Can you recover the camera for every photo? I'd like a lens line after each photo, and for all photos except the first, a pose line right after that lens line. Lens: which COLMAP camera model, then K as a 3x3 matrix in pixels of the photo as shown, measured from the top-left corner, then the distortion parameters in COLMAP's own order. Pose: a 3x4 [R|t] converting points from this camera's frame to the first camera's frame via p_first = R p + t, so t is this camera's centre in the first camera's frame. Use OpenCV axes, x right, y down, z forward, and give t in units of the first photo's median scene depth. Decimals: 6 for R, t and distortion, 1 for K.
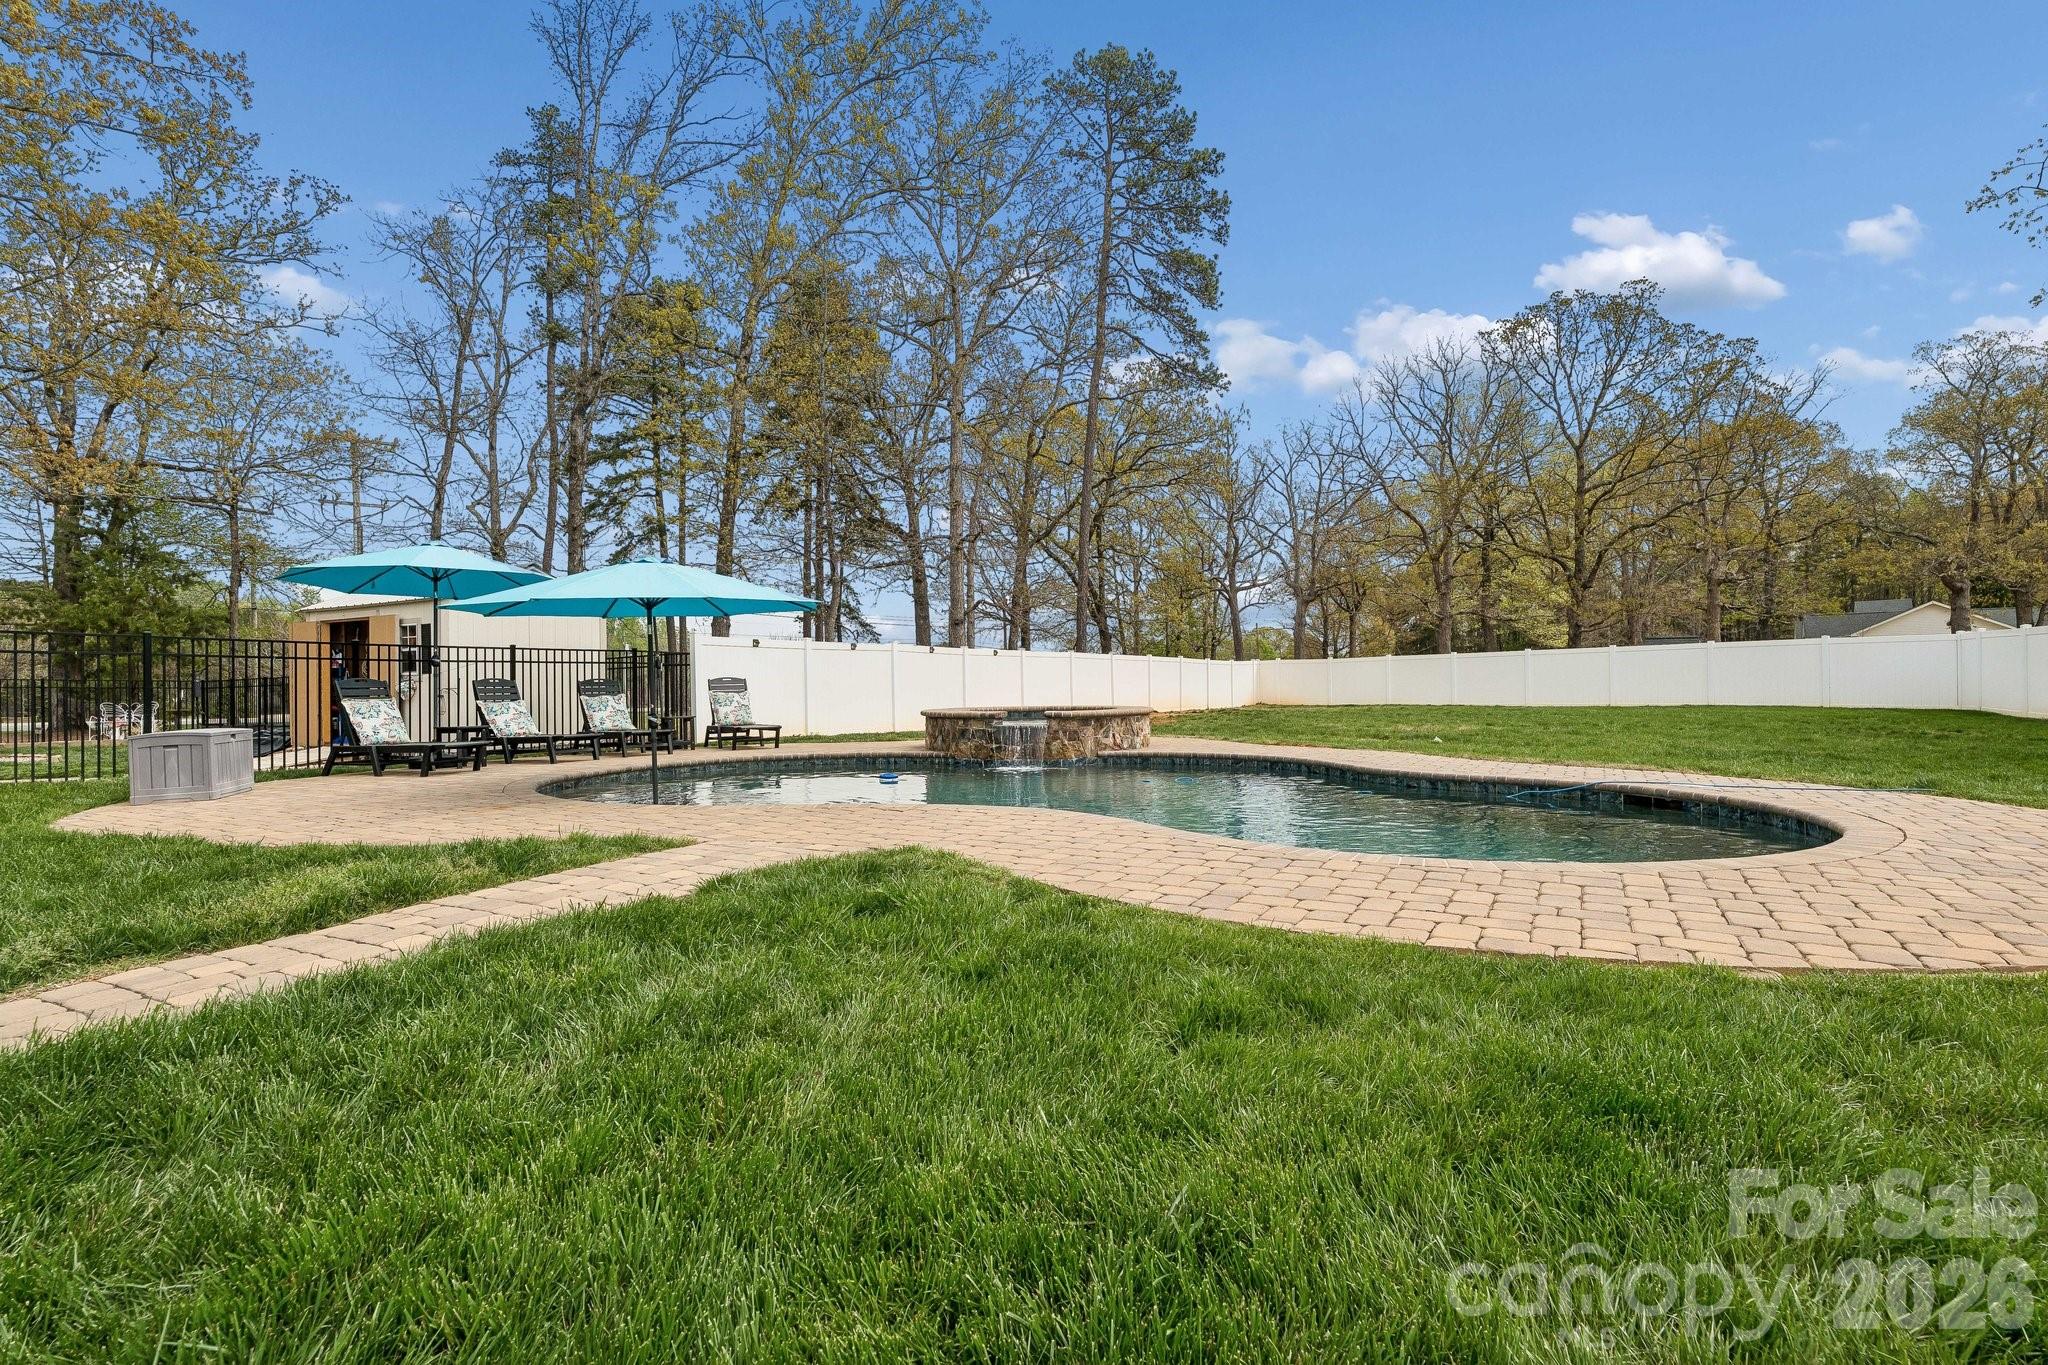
lens RADIAL K [[954.4, 0, 1024.0], [0, 954.4, 682.5], [0, 0, 1]] dist [0.000367, 0.000060]
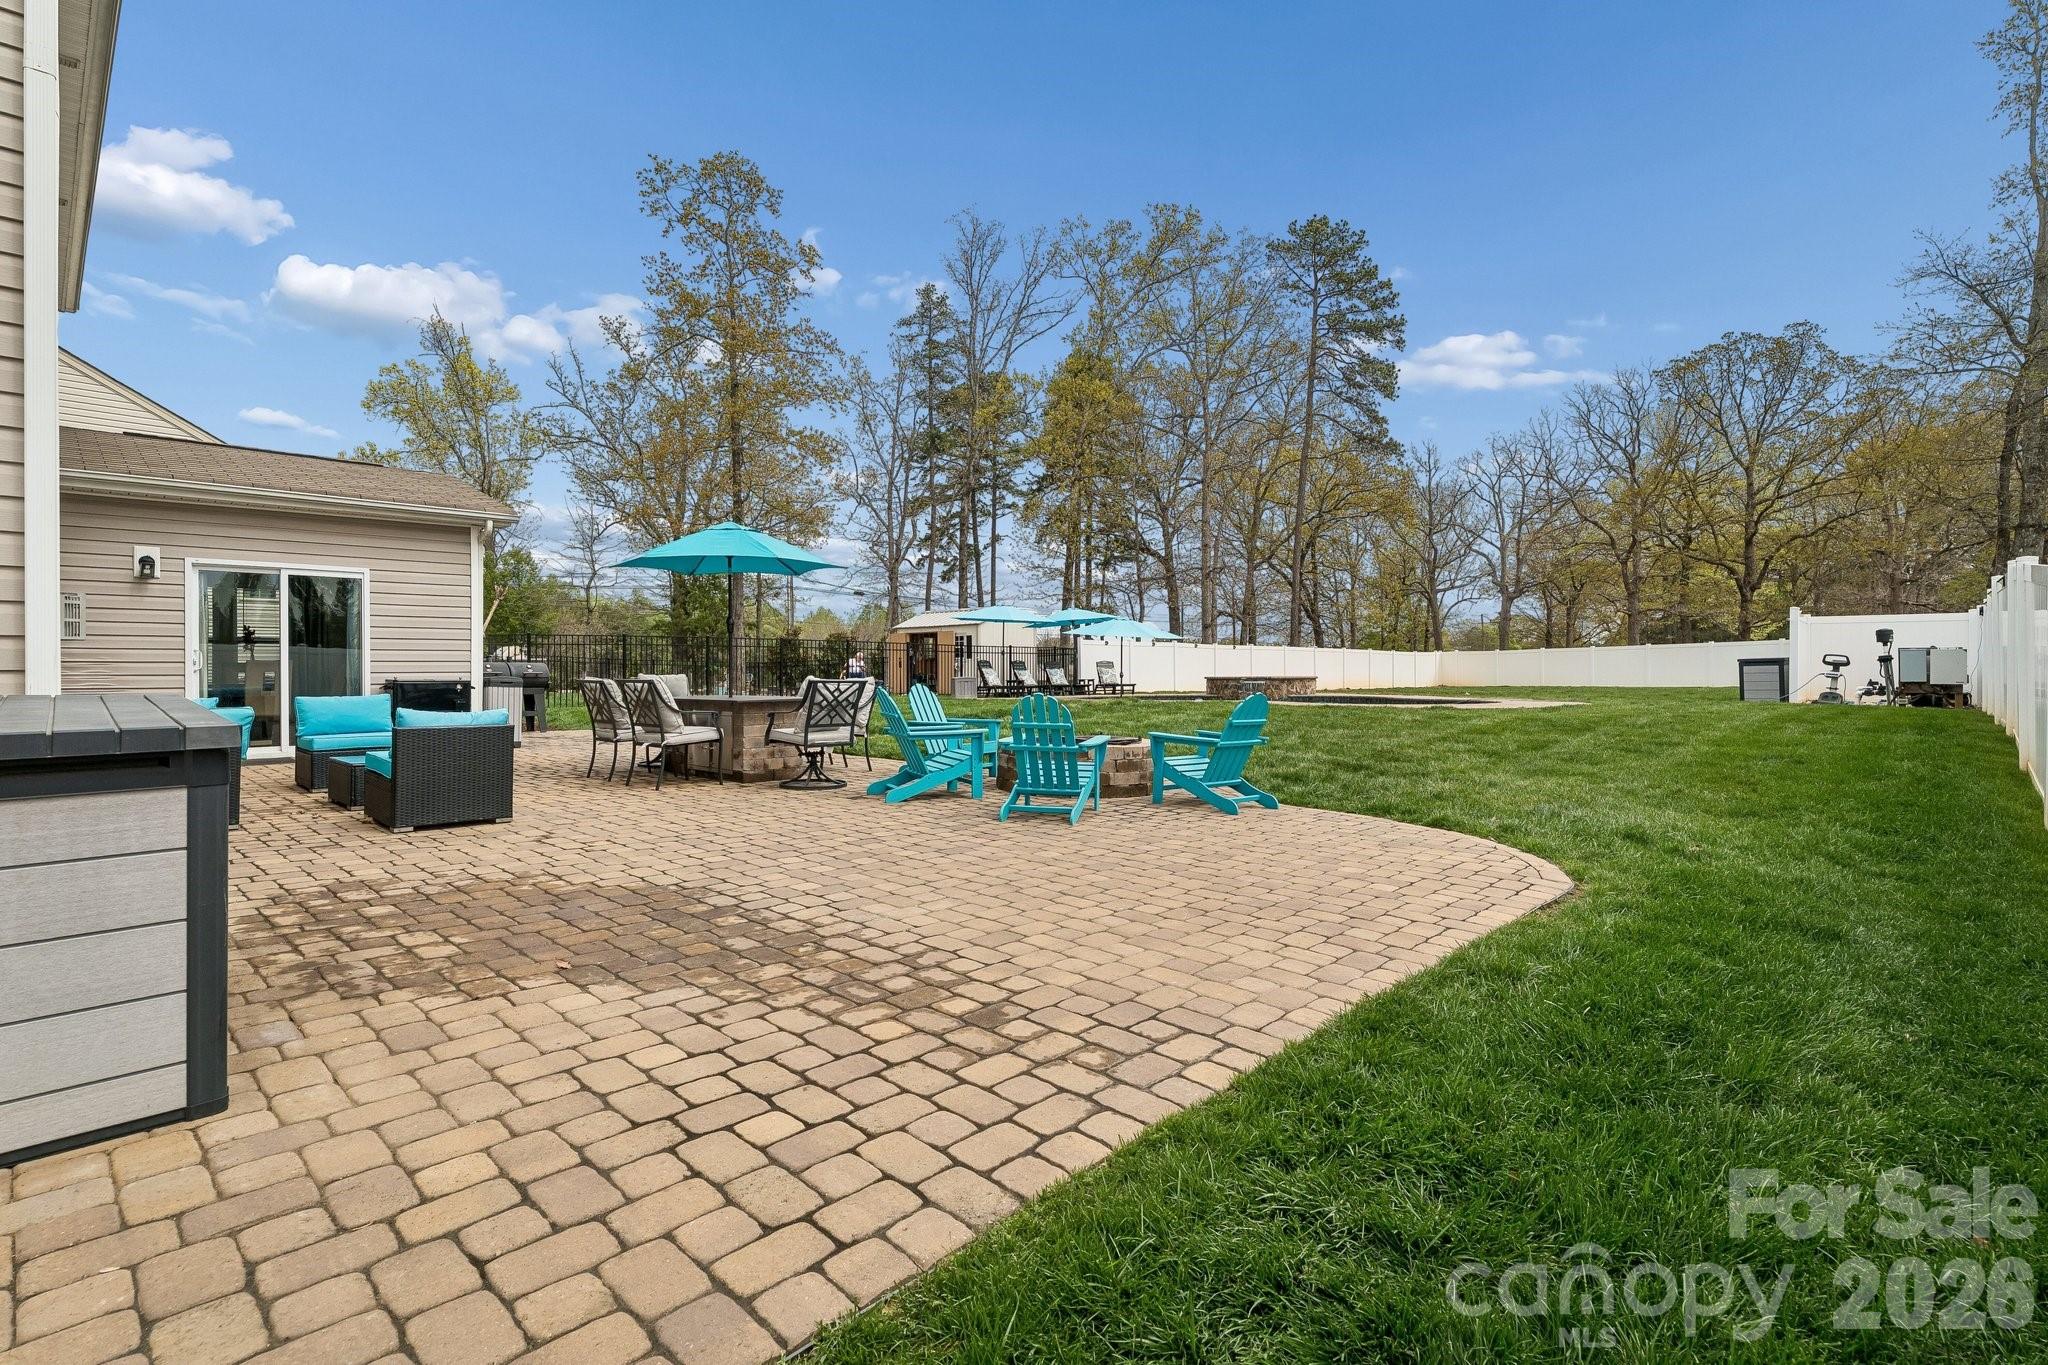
lens RADIAL K [[958.0, 0, 1014.7], [0, 958.0, 644.7], [0, 0, 1]] dist [-0.000921, 0.000068]
pose [[0.971434, 0.001325, -0.237304, -0.003399], [-0.007726, 0.999631, -0.026046, 0.004760], [0.237182, 0.027135, 0.971086, -0.342582]]
